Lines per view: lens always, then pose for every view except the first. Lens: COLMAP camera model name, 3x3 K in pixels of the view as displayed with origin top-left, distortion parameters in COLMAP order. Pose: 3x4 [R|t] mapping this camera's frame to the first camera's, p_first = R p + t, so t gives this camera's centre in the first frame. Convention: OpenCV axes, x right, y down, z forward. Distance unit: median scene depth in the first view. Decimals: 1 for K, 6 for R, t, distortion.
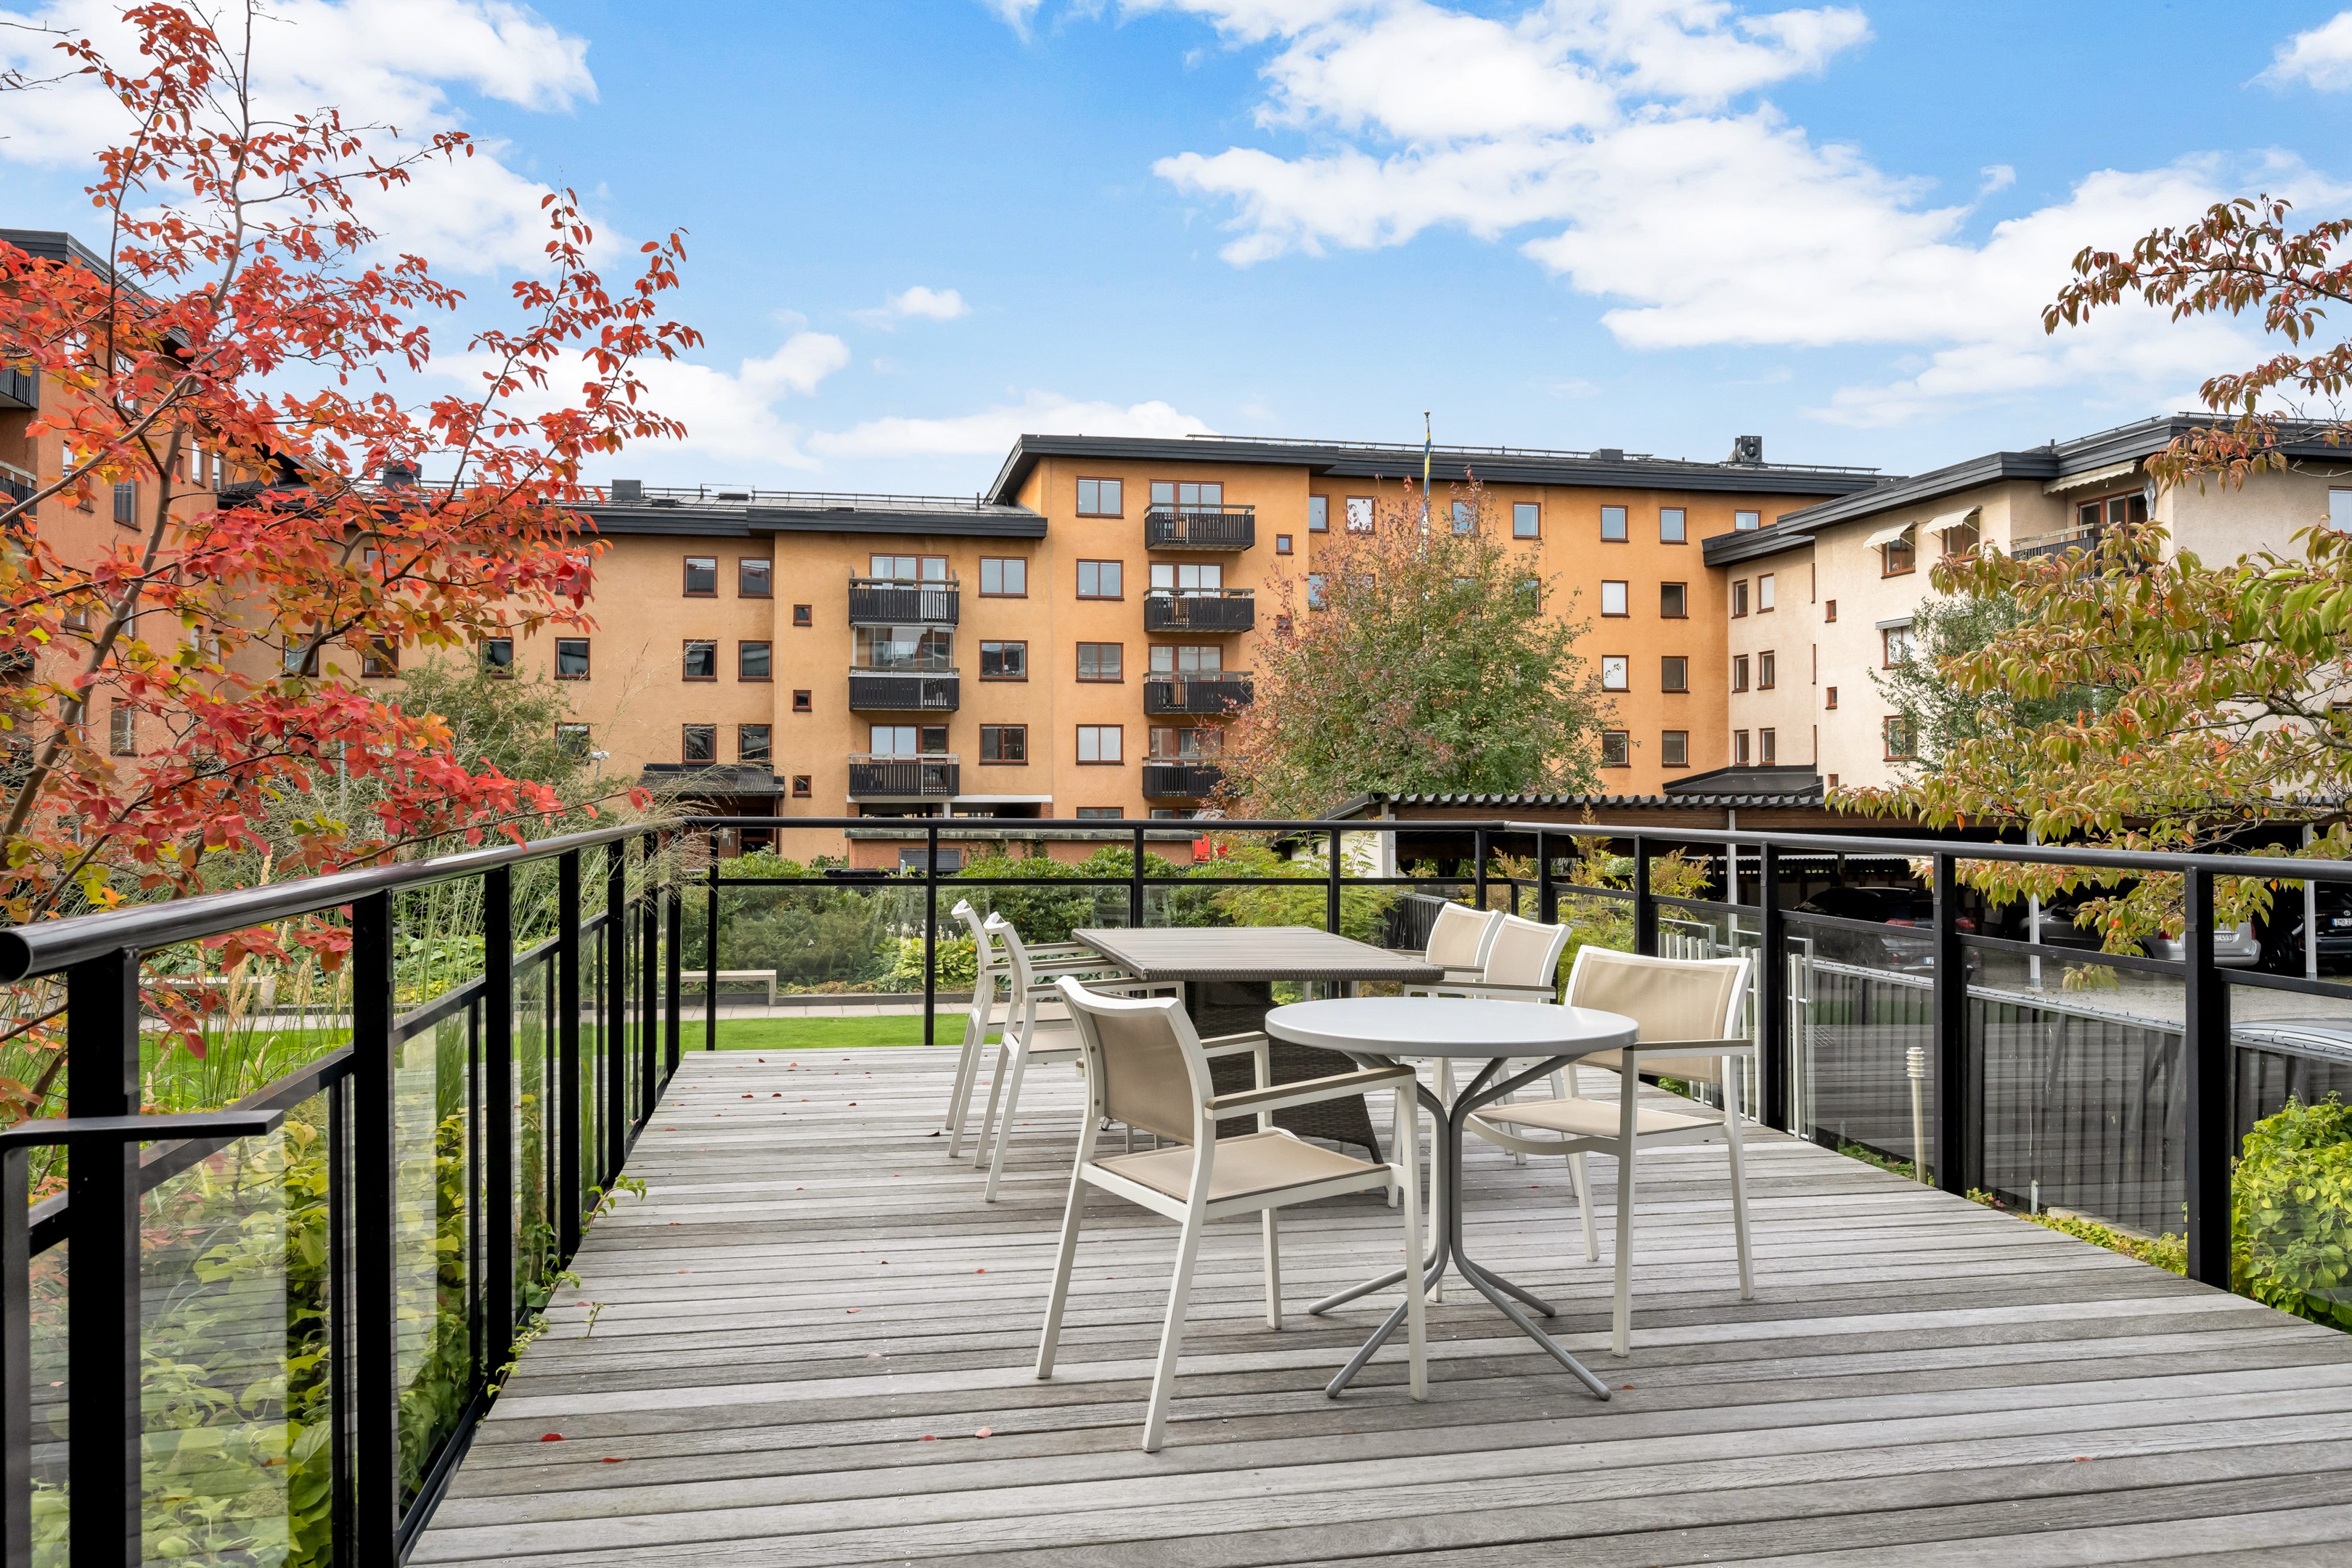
lens RADIAL K [[1651.9, 0, 1176.1], [0, 1651.9, 790.6], [0, 0, 1]] dist [-0.007984, -0.008224]
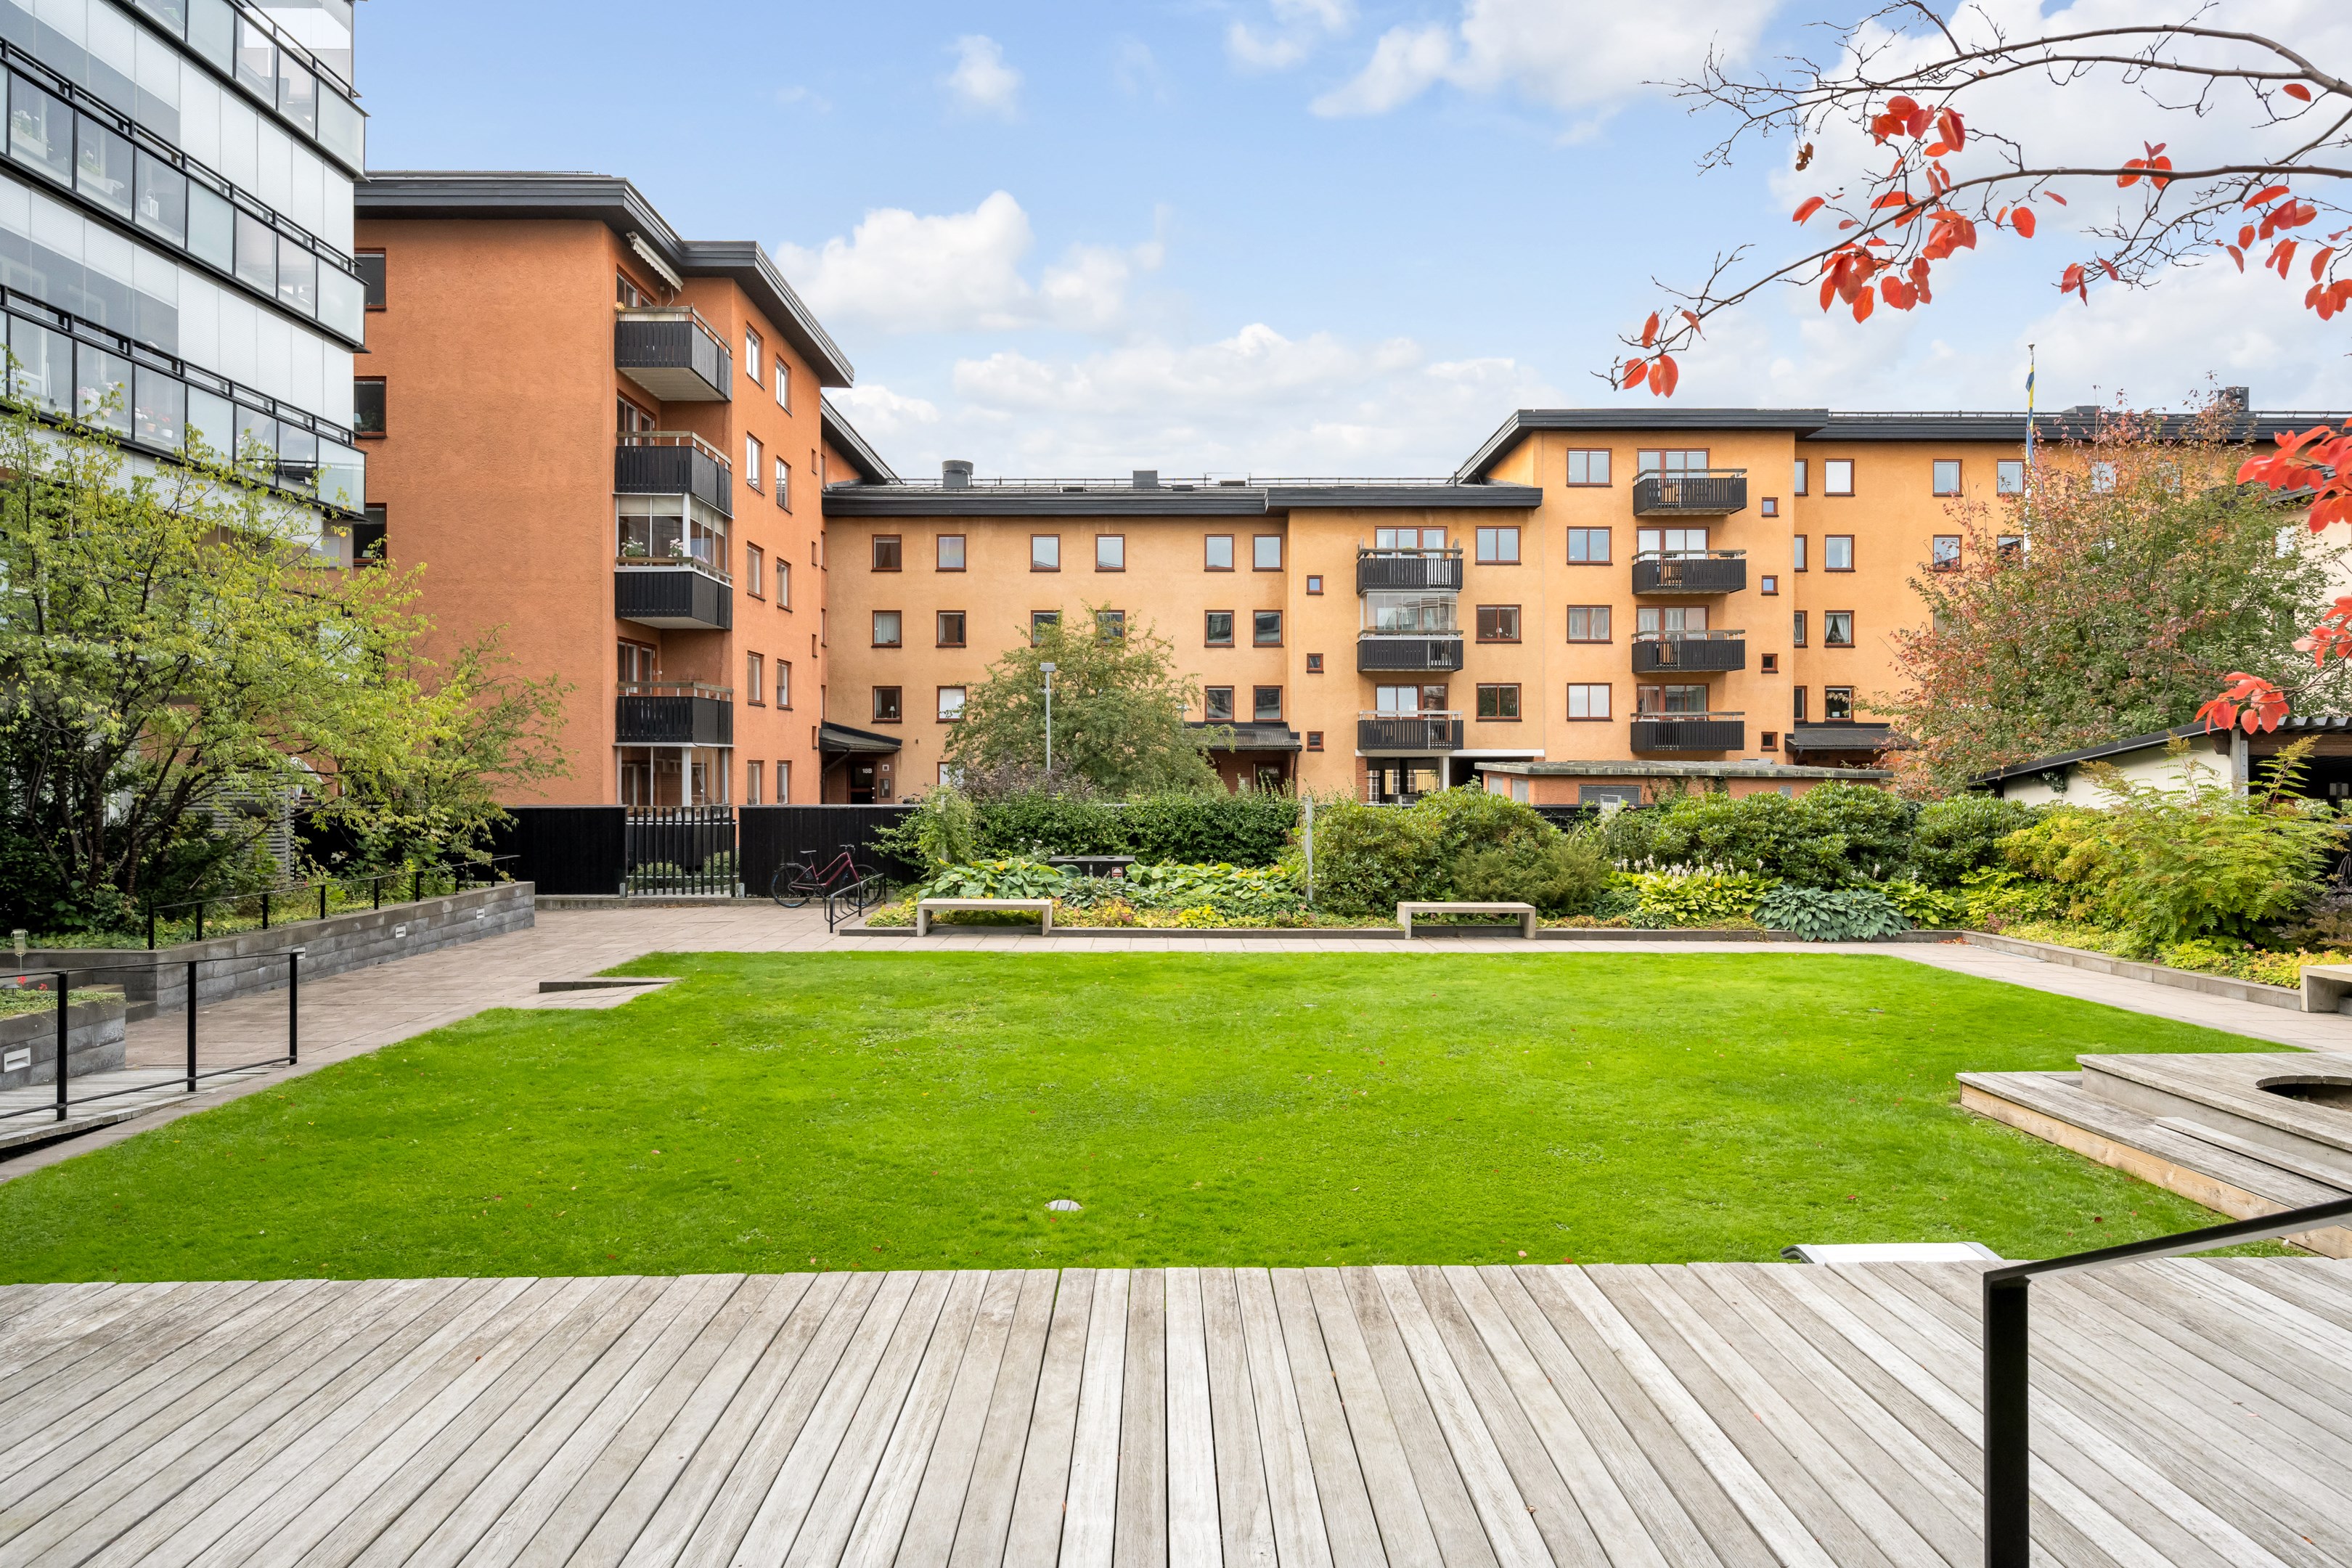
lens RADIAL K [[1414.2, 0, 1172.9], [0, 1414.2, 778.0], [0, 0, 1]] dist [0.001960, -0.000672]
pose [[0.980875, 0.003250, -0.194613, -0.133119], [-0.001376, 0.999951, 0.009762, 0.012475], [0.194636, -0.009307, 0.980831, 0.062965]]
